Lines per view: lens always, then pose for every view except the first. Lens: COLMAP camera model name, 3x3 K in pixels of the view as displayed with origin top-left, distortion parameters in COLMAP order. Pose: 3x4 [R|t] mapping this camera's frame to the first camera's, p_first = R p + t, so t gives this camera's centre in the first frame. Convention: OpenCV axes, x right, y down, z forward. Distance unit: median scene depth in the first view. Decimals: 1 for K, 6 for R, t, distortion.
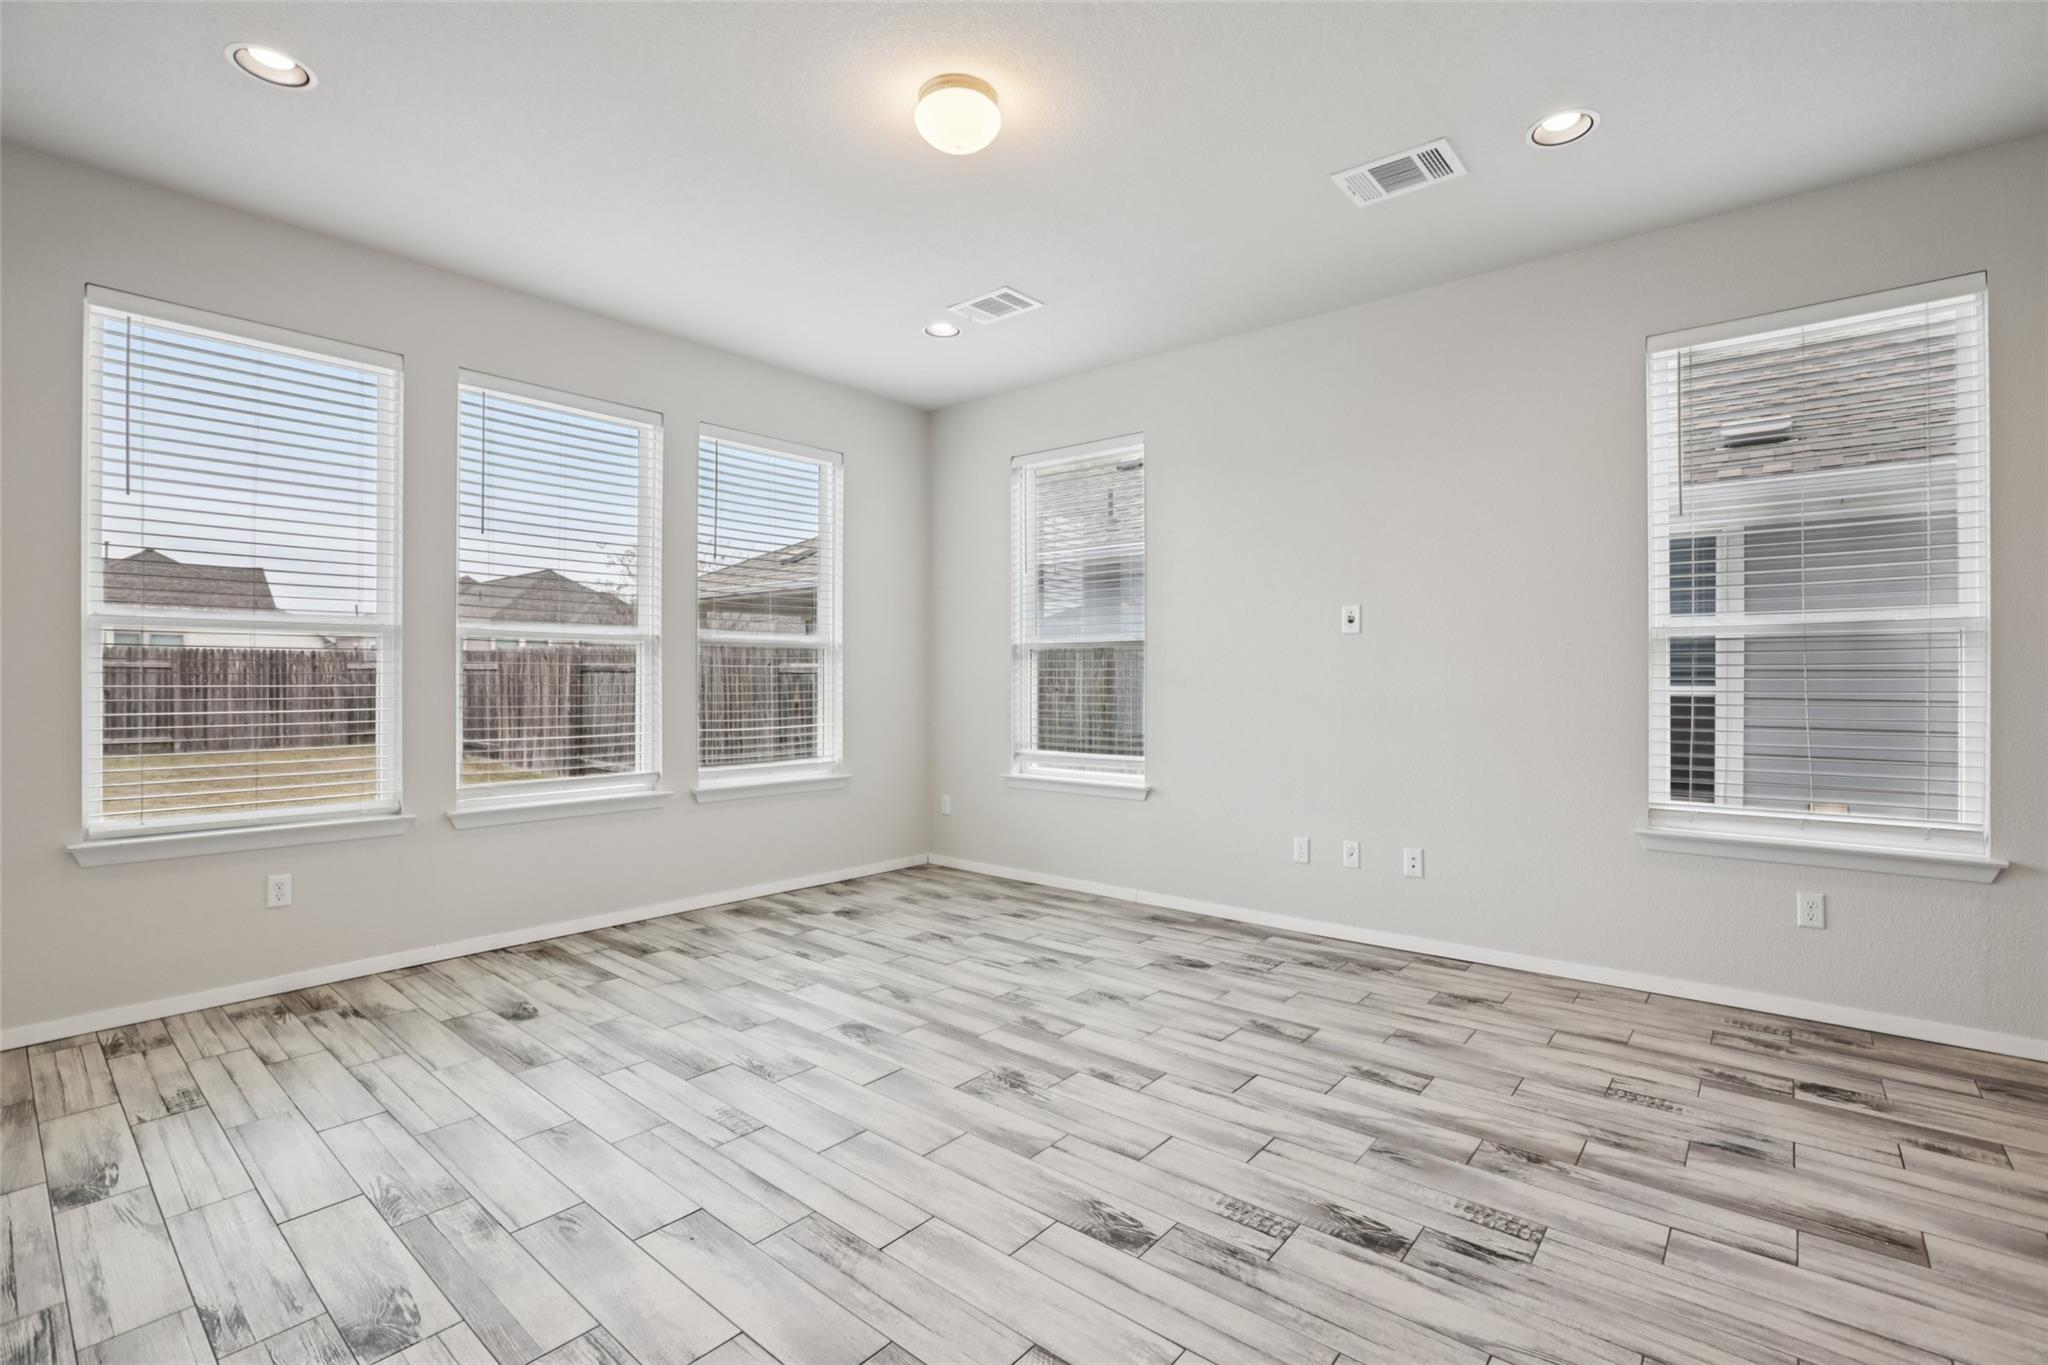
lens RADIAL K [[928.9, 0, 1032.9], [0, 928.9, 685.6], [0, 0, 1]] dist [-0.048995, 0.014186]
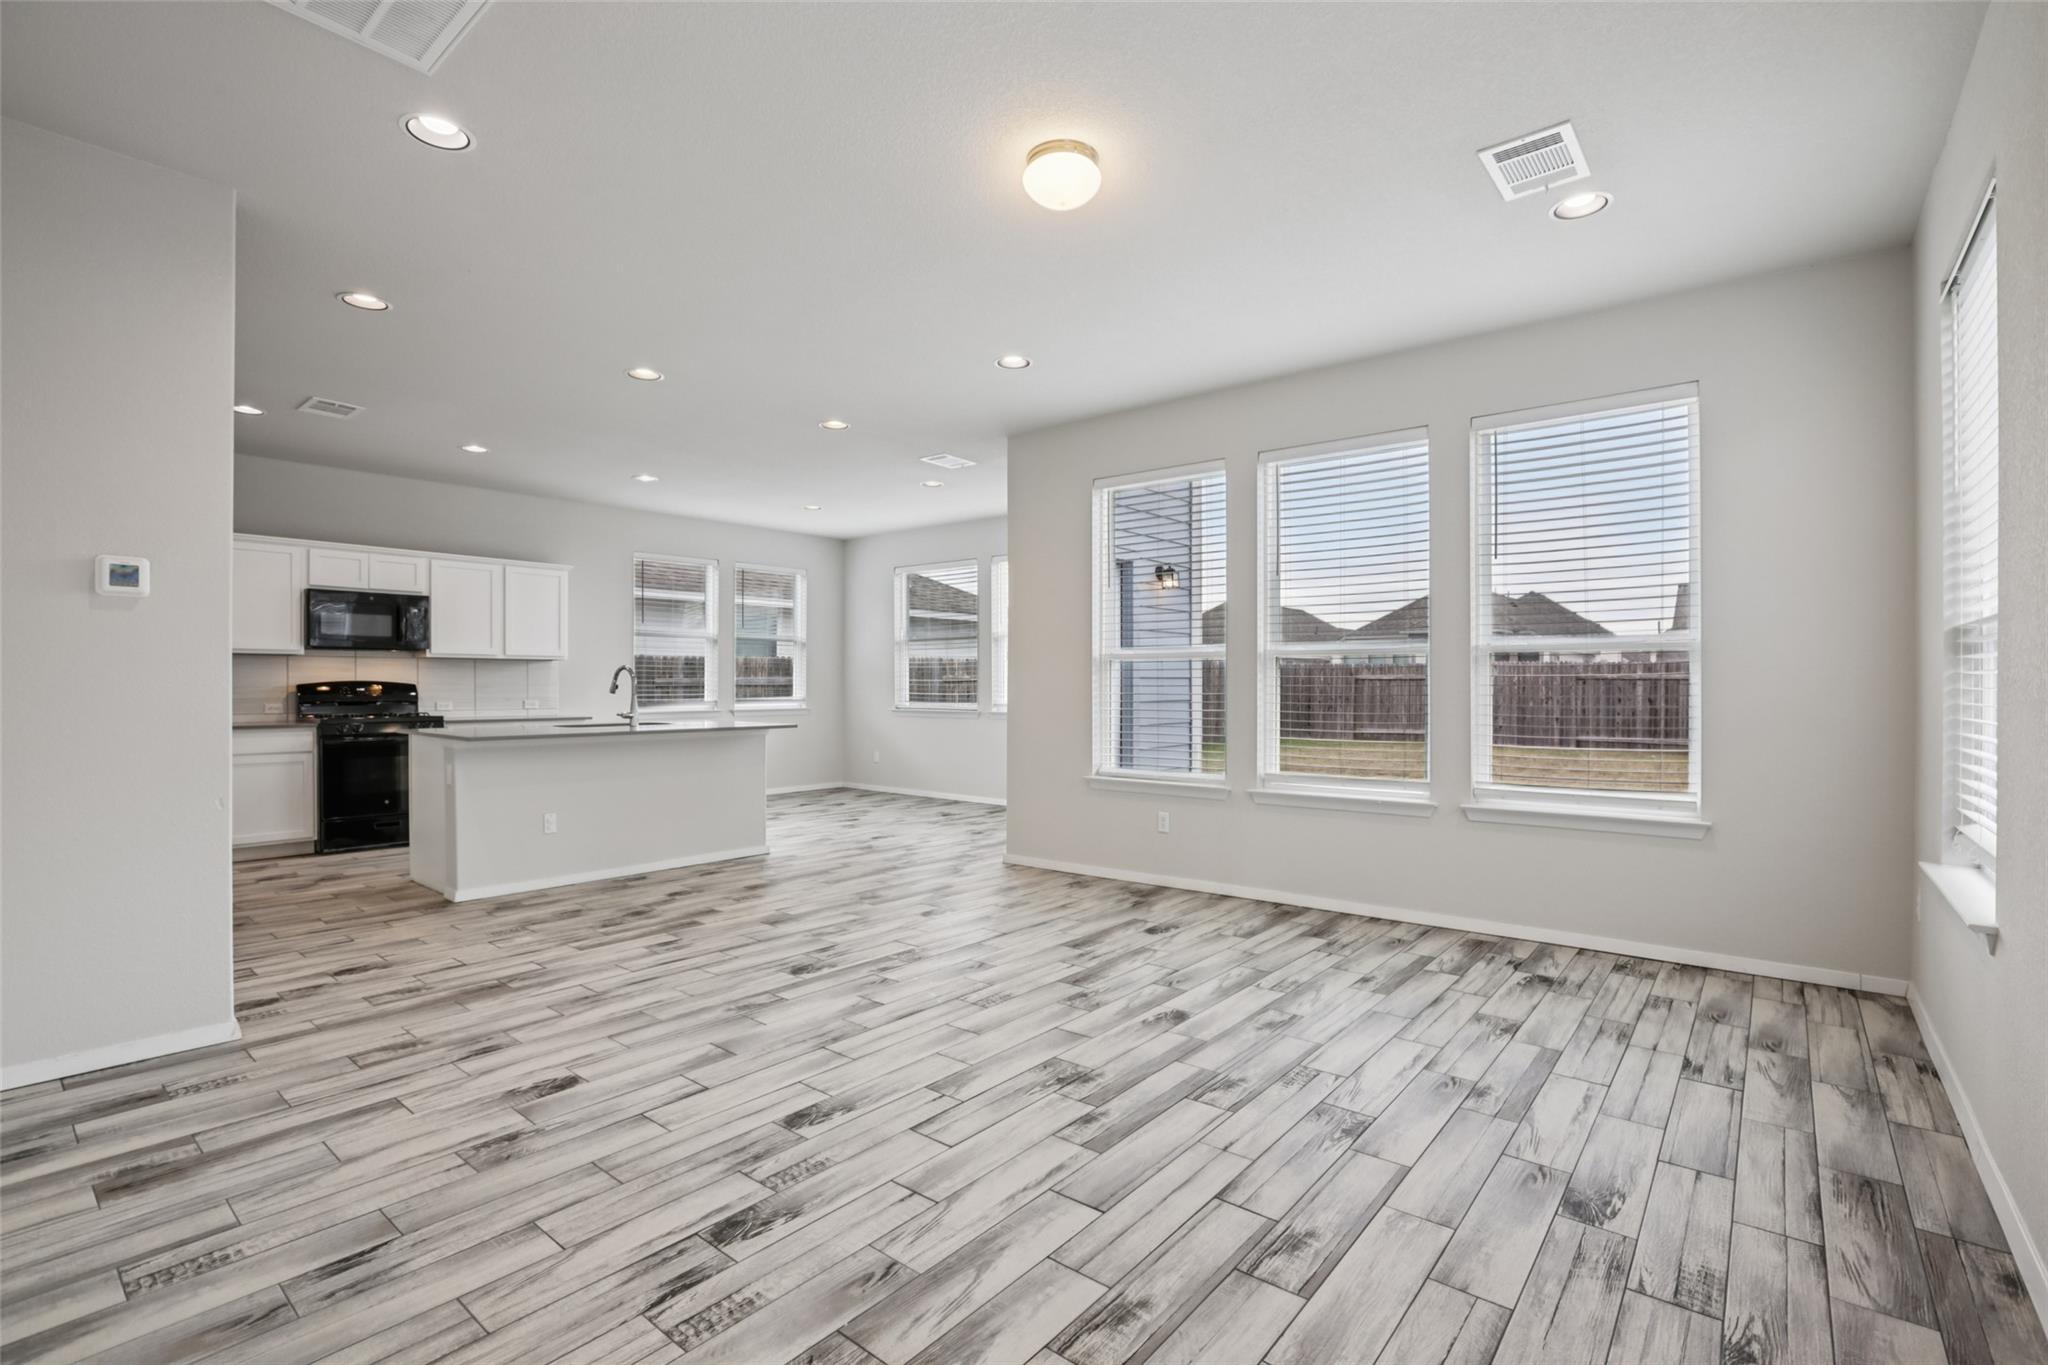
lens RADIAL K [[928.9, 0, 1043.1], [0, 928.9, 691.6], [0, 0, 1]] dist [-0.048995, 0.014186]
pose [[0.014903, 0.002703, -0.999885, 0.840871], [-0.006252, 0.999977, 0.002610, -0.008242], [0.999869, 0.006212, 0.014919, 0.785447]]
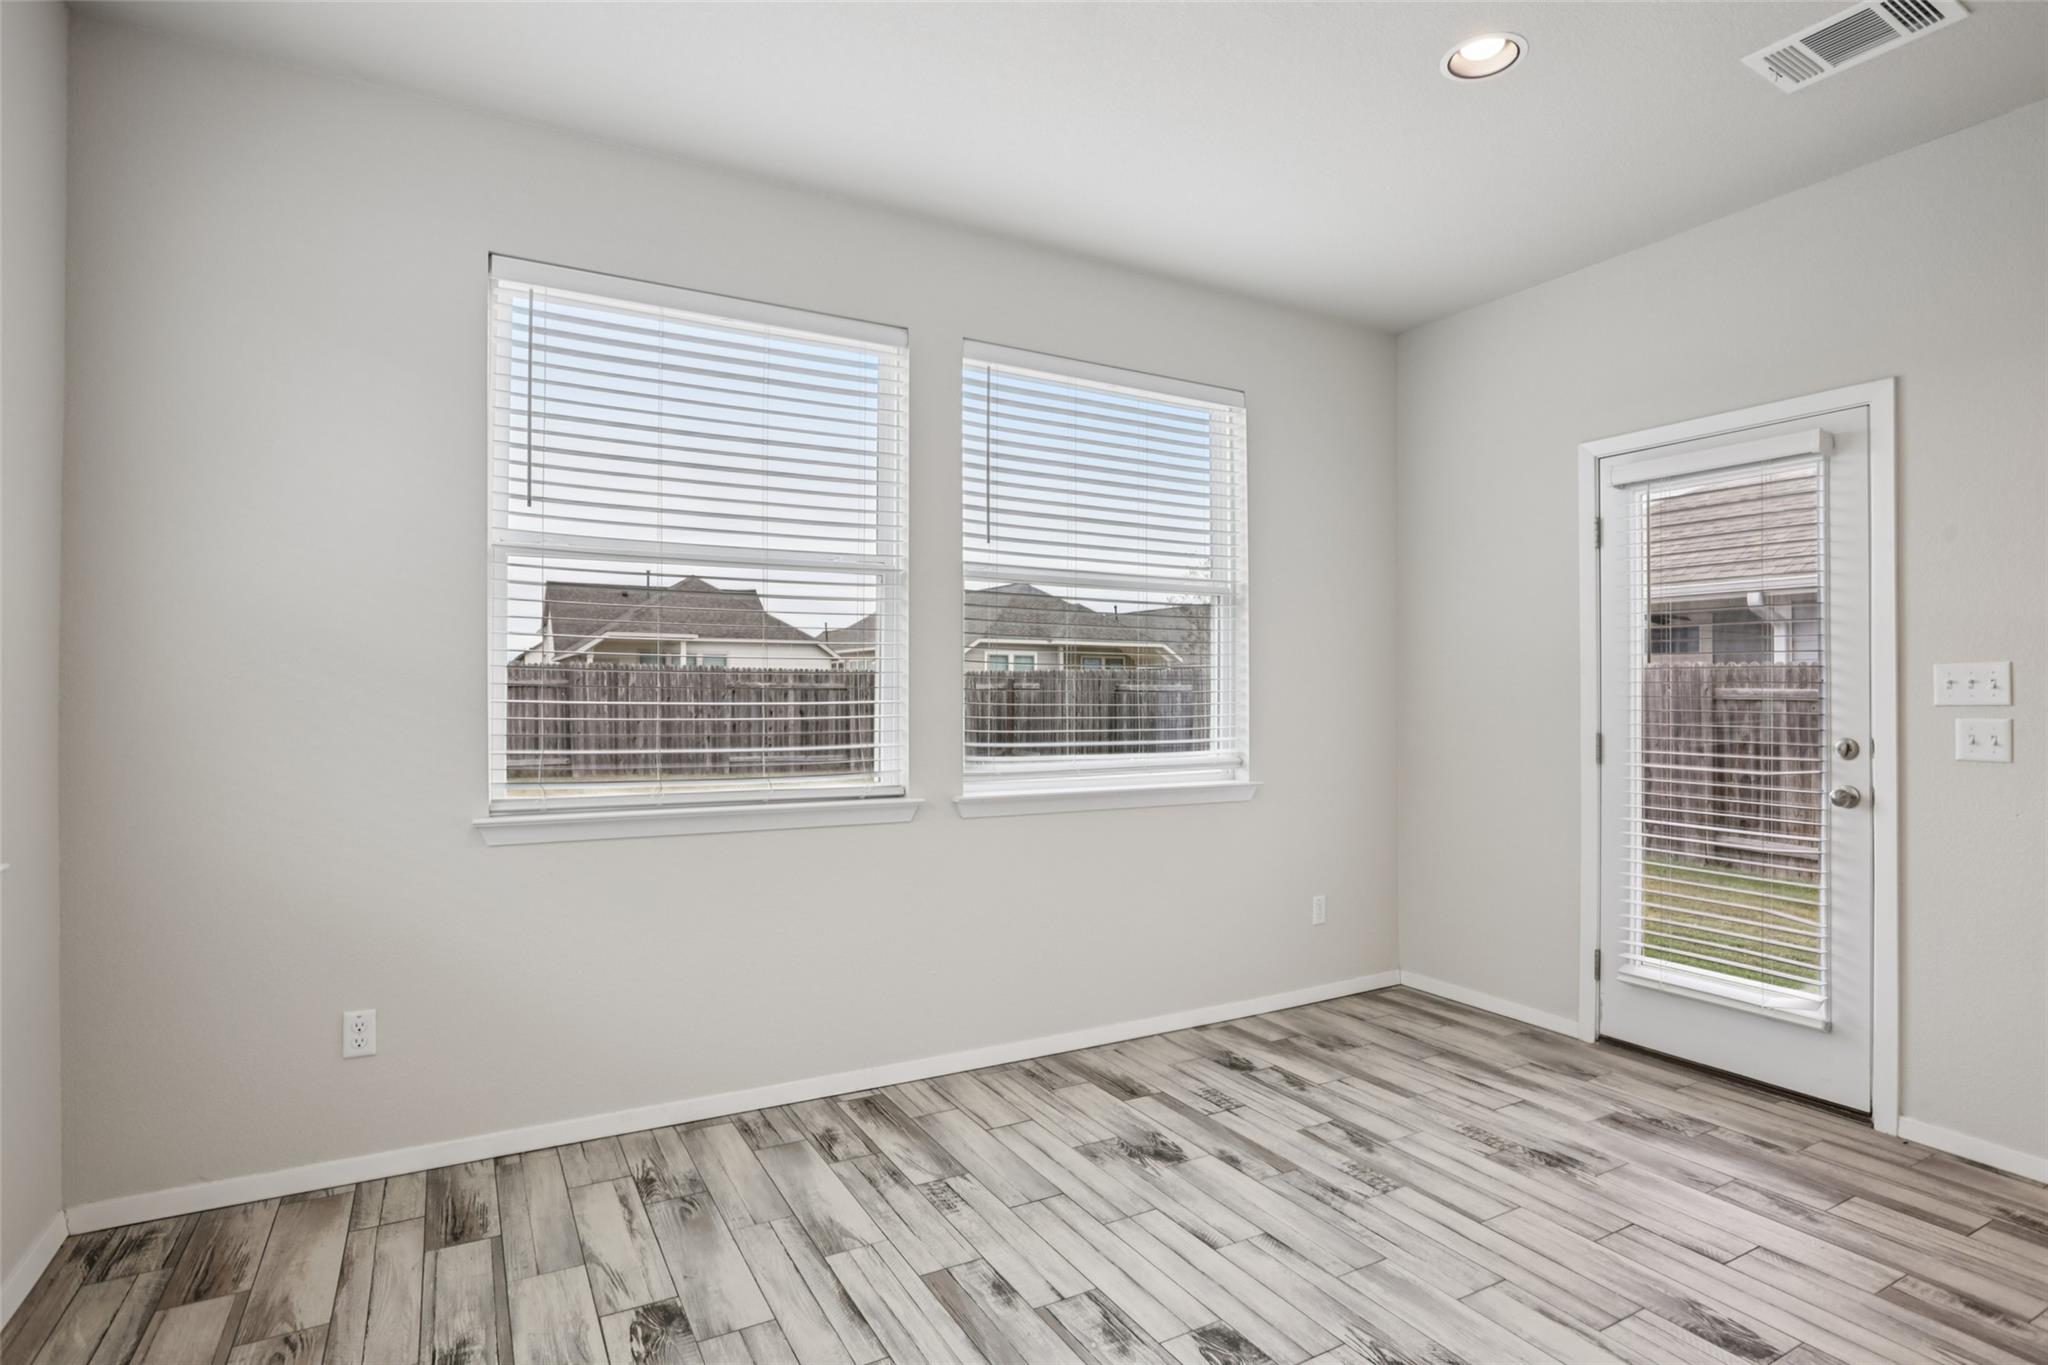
lens RADIAL K [[1039.6, 0, 1034.0], [0, 1039.6, 688.6], [0, 0, 1]] dist [-0.034637, 0.016163]
pose [[0.935767, -0.002995, -0.352607, -1.611050], [-0.000745, 0.999945, -0.010469, -0.038882], [0.352619, 0.010059, 0.935713, -0.324105]]
